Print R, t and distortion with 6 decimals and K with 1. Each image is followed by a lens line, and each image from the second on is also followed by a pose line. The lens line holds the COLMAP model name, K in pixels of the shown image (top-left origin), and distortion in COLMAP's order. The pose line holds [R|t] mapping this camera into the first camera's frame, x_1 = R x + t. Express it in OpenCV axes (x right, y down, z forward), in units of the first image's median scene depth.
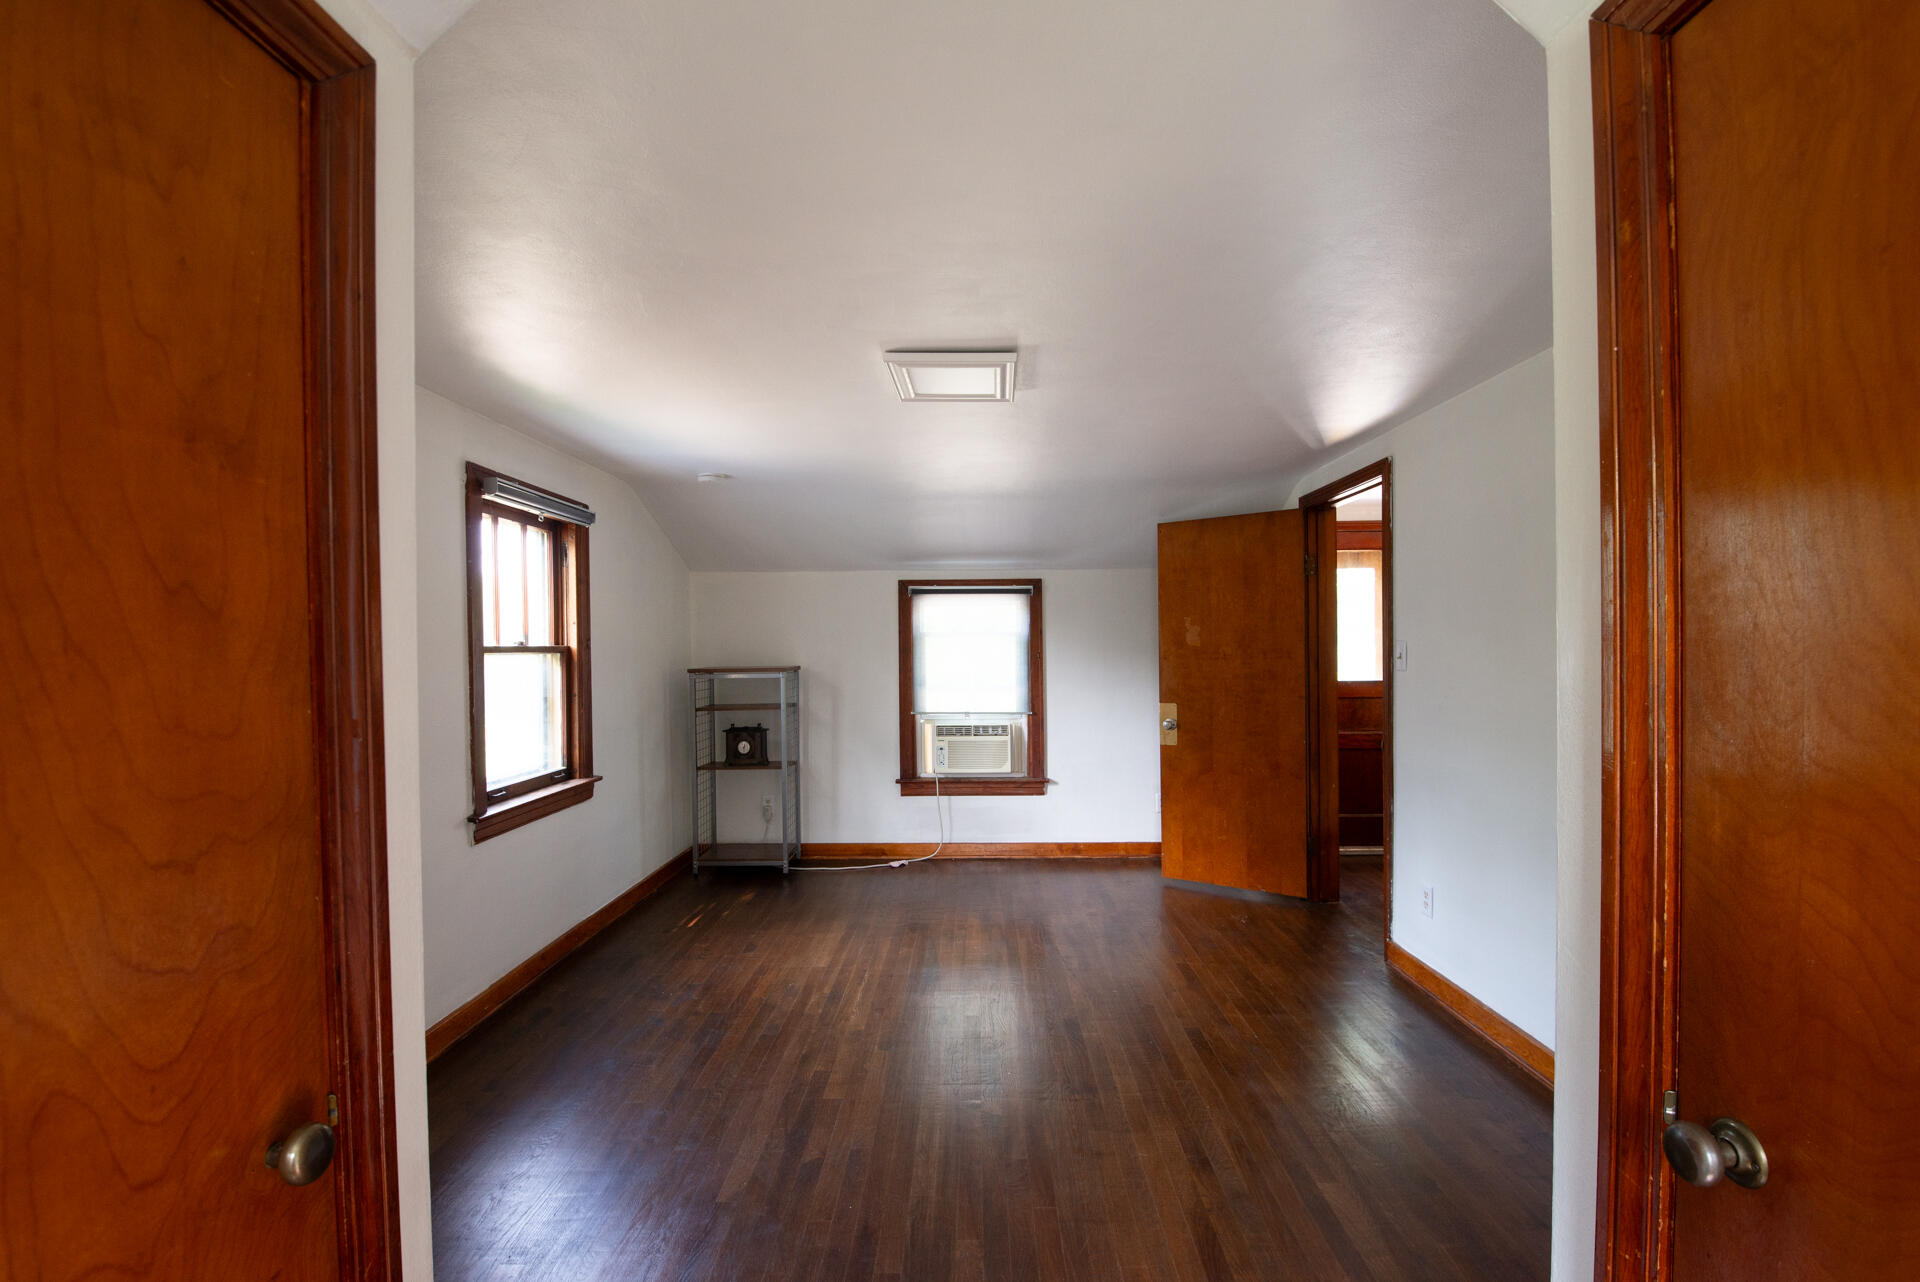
lens RADIAL K [[828.4, 0, 959.9], [0, 828.4, 647.6], [0, 0, 1]] dist [-0.013067, -0.006161]
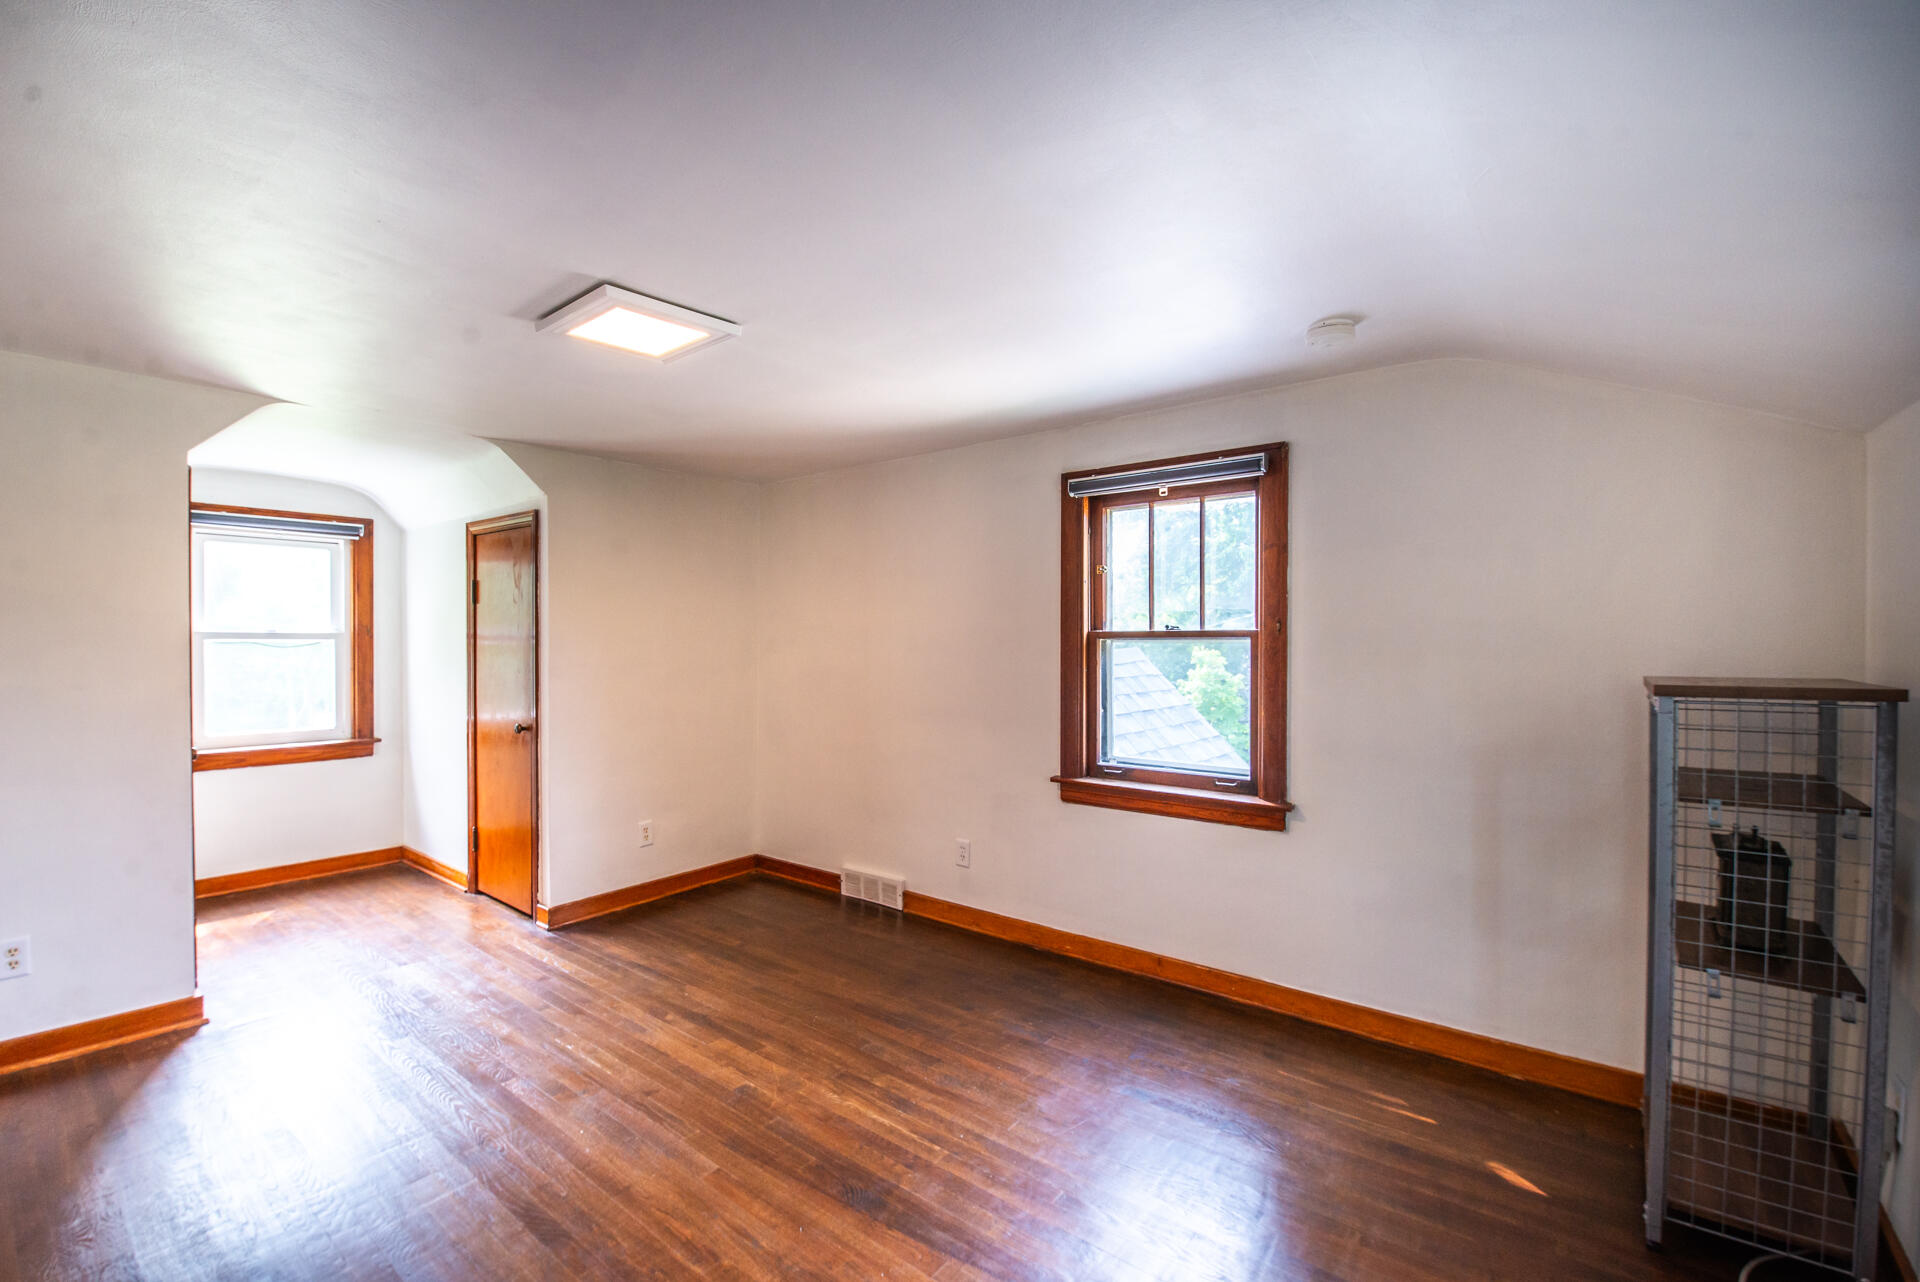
lens RADIAL K [[828.4, 0, 960.3], [0, 828.4, 640.0], [0, 0, 1]] dist [-0.013067, -0.006161]
pose [[-0.599227, 0.019998, -0.800329, 0.416478], [0.006450, 0.999776, 0.020151, -0.014274], [0.800553, 0.006913, -0.599222, 1.516576]]
